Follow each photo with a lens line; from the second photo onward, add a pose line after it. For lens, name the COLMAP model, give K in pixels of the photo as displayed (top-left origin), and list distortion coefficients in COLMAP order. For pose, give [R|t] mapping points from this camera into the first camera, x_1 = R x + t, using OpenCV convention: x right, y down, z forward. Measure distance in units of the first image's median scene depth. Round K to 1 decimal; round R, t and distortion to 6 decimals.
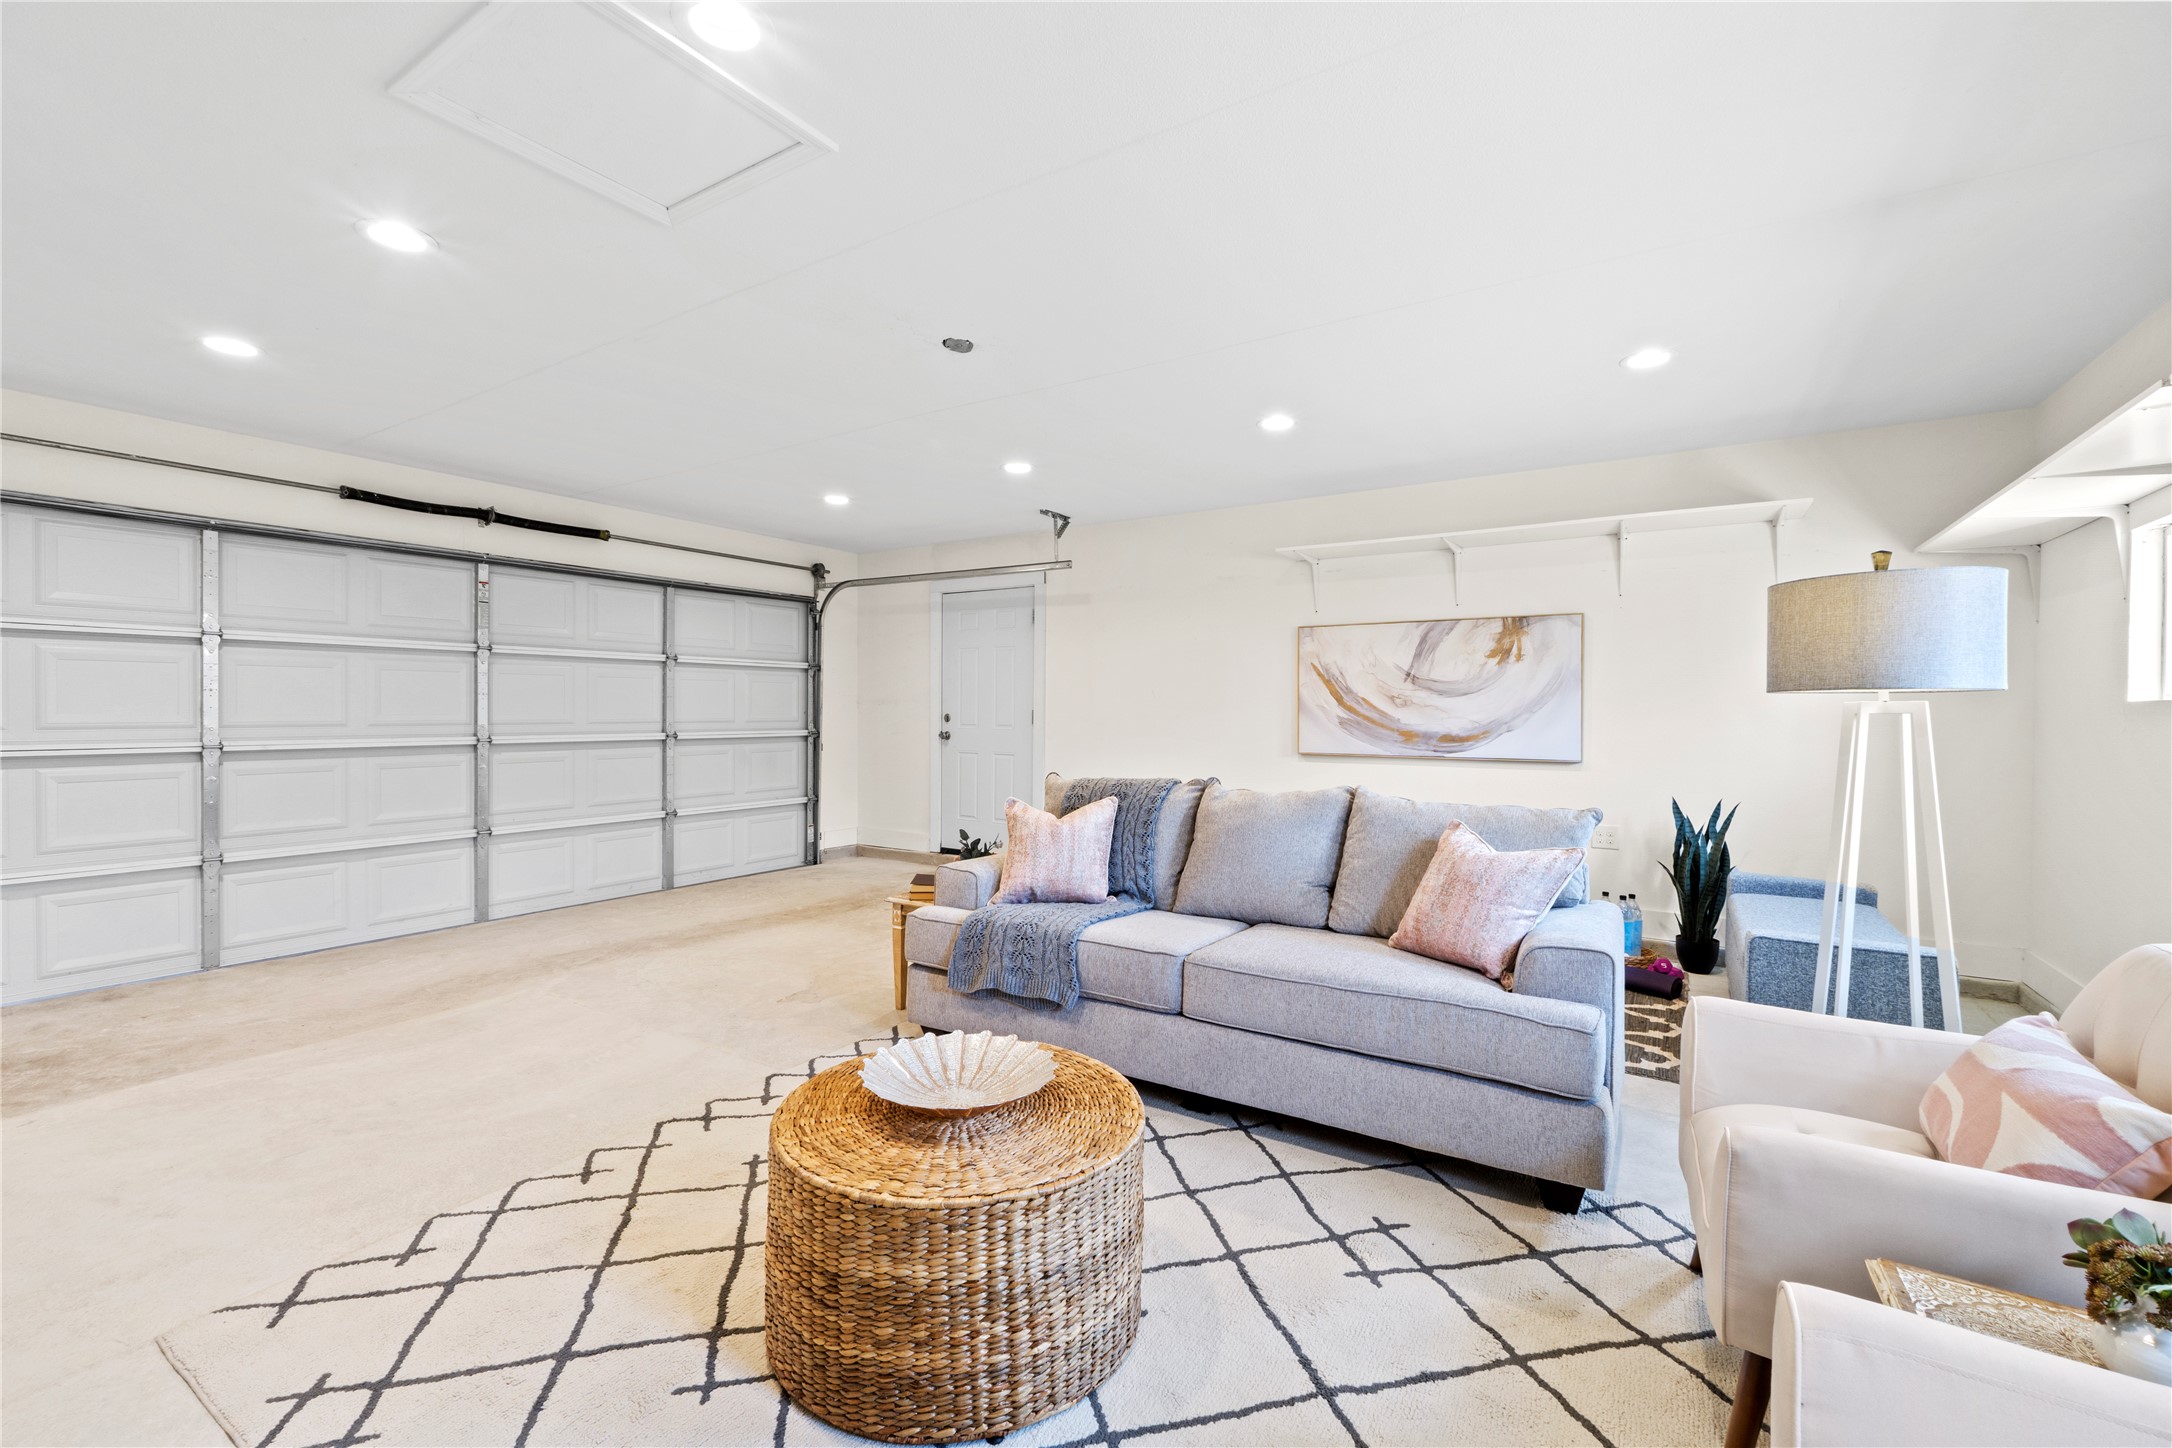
lens RADIAL K [[945.4, 0, 1086.3], [0, 945.4, 706.3], [0, 0, 1]] dist [-0.008710, -0.000404]
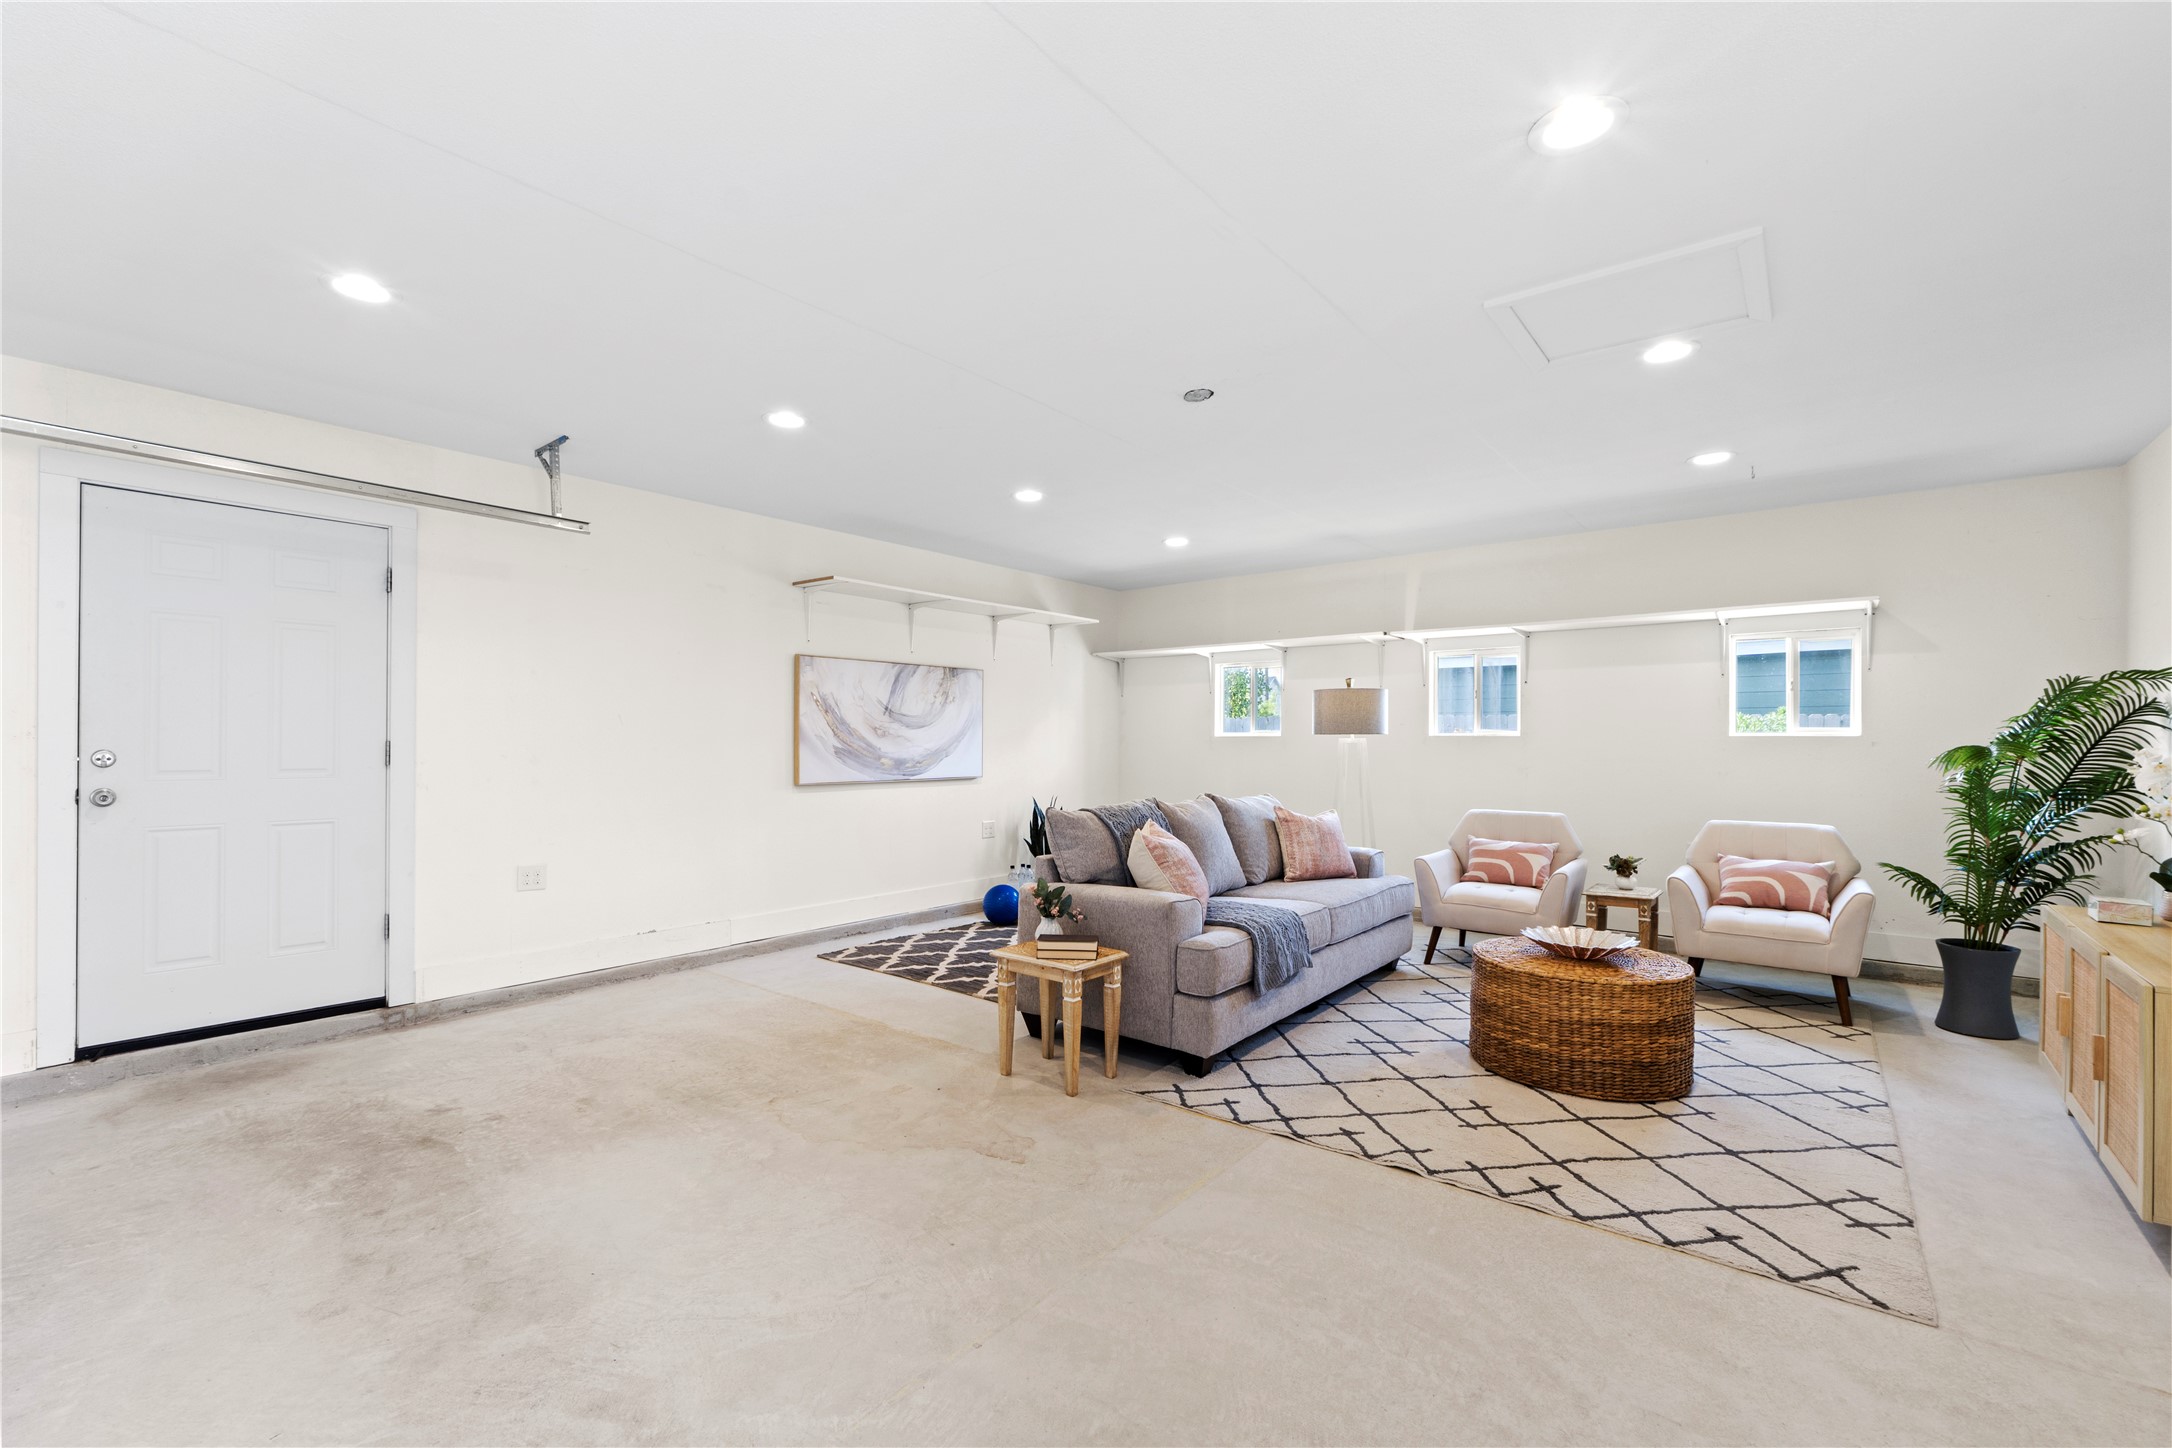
lens RADIAL K [[940.8, 0, 1086.0], [0, 940.8, 724.0], [0, 0, 1]] dist [-0.013568, -0.000315]
pose [[0.083261, 0.012203, 0.996453, -0.808636], [-0.006489, 0.999910, -0.011703, -0.003705], [-0.996507, -0.005492, 0.083332, 0.711600]]
